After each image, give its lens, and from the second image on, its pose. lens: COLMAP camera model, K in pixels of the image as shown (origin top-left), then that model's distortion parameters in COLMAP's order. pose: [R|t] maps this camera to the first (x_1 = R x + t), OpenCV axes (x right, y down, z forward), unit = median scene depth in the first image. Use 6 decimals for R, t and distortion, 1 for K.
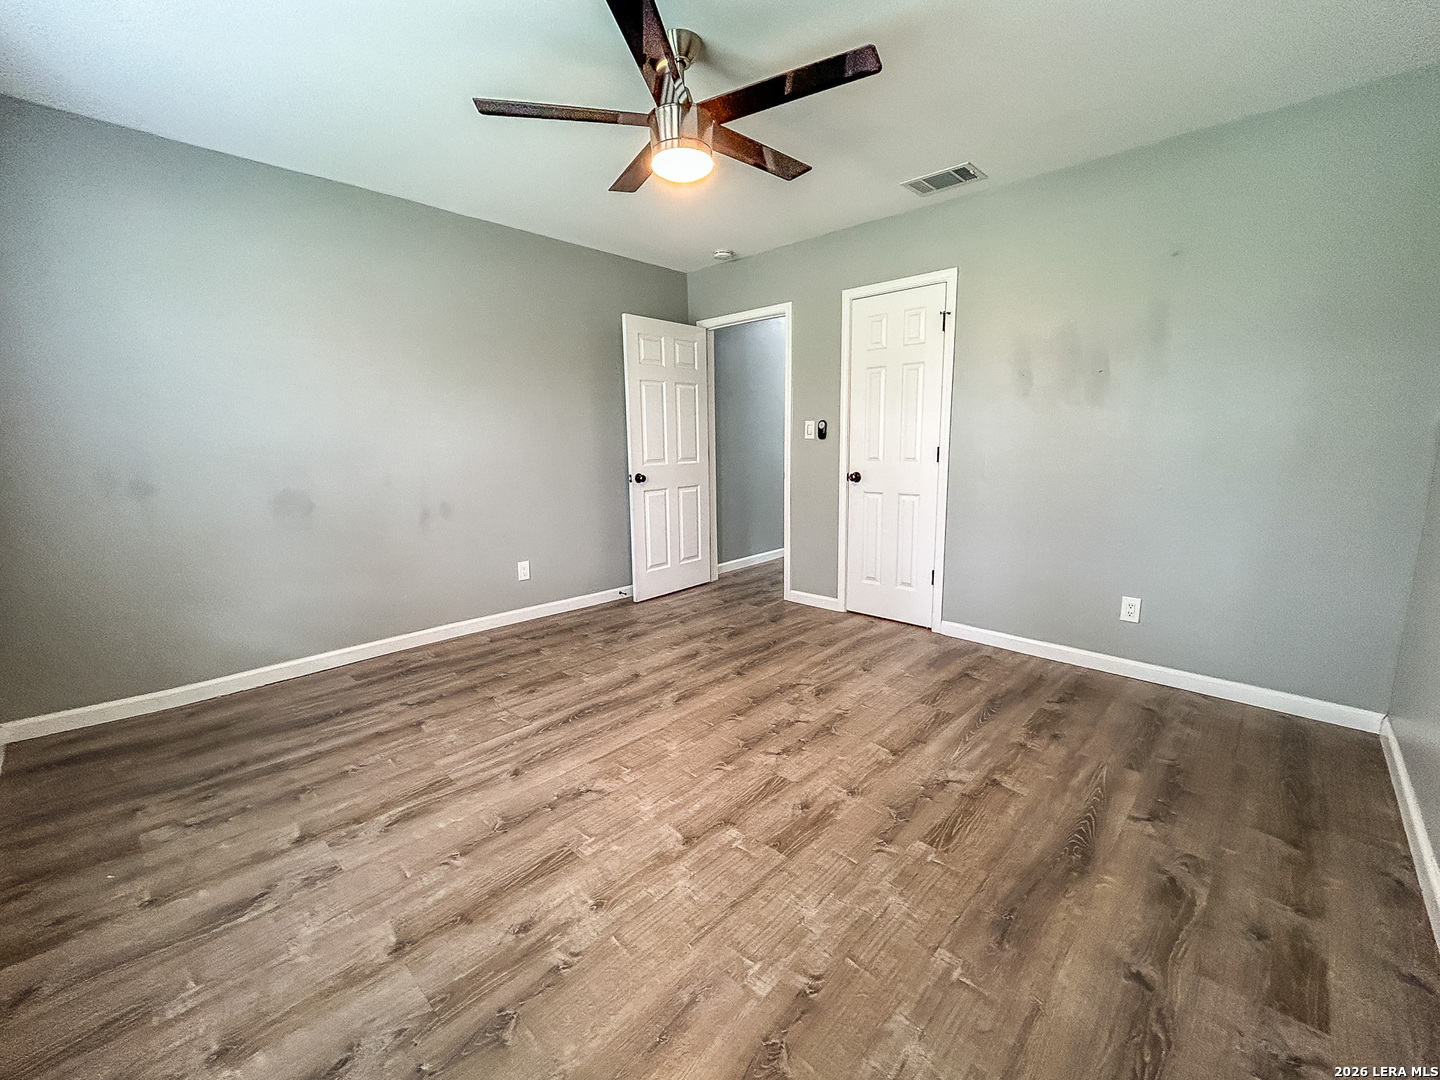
lens RADIAL K [[595.6, 0, 729.5], [0, 595.6, 537.1], [0, 0, 1]] dist [-0.003609, 0.000971]
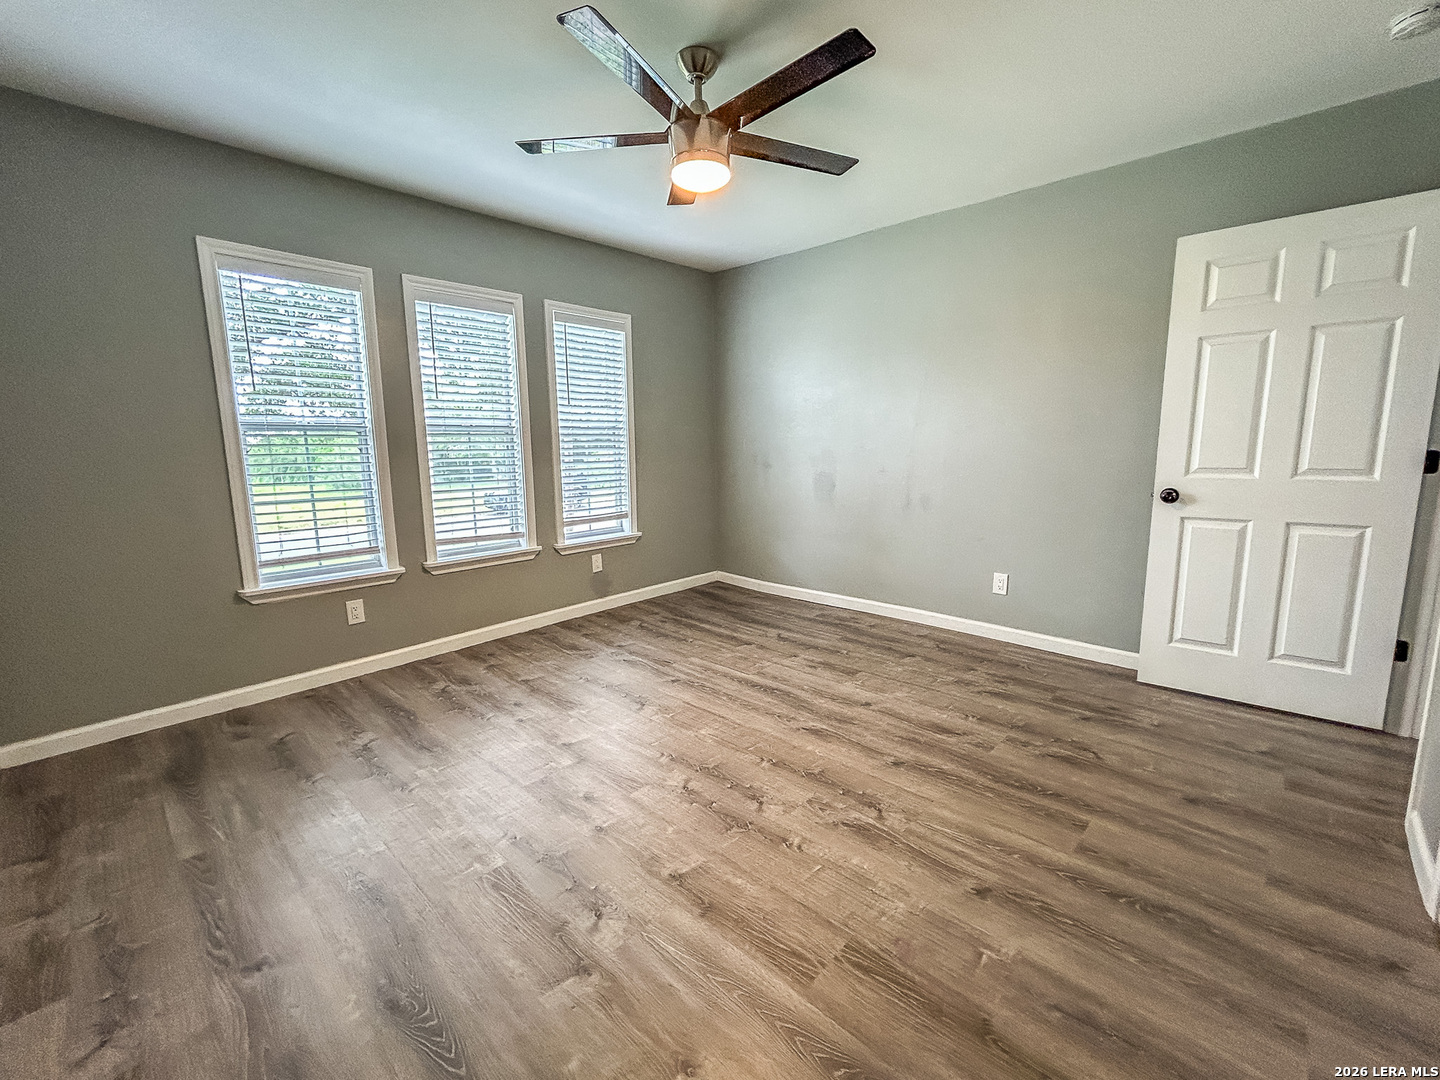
lens RADIAL K [[595.6, 0, 706.5], [0, 595.6, 545.6], [0, 0, 1]] dist [-0.003609, 0.000971]
pose [[-0.001101, 0.186973, -0.982364, 0.760441], [-0.149459, 0.971300, 0.185035, -0.143937], [0.988767, 0.147027, 0.026875, 0.792271]]
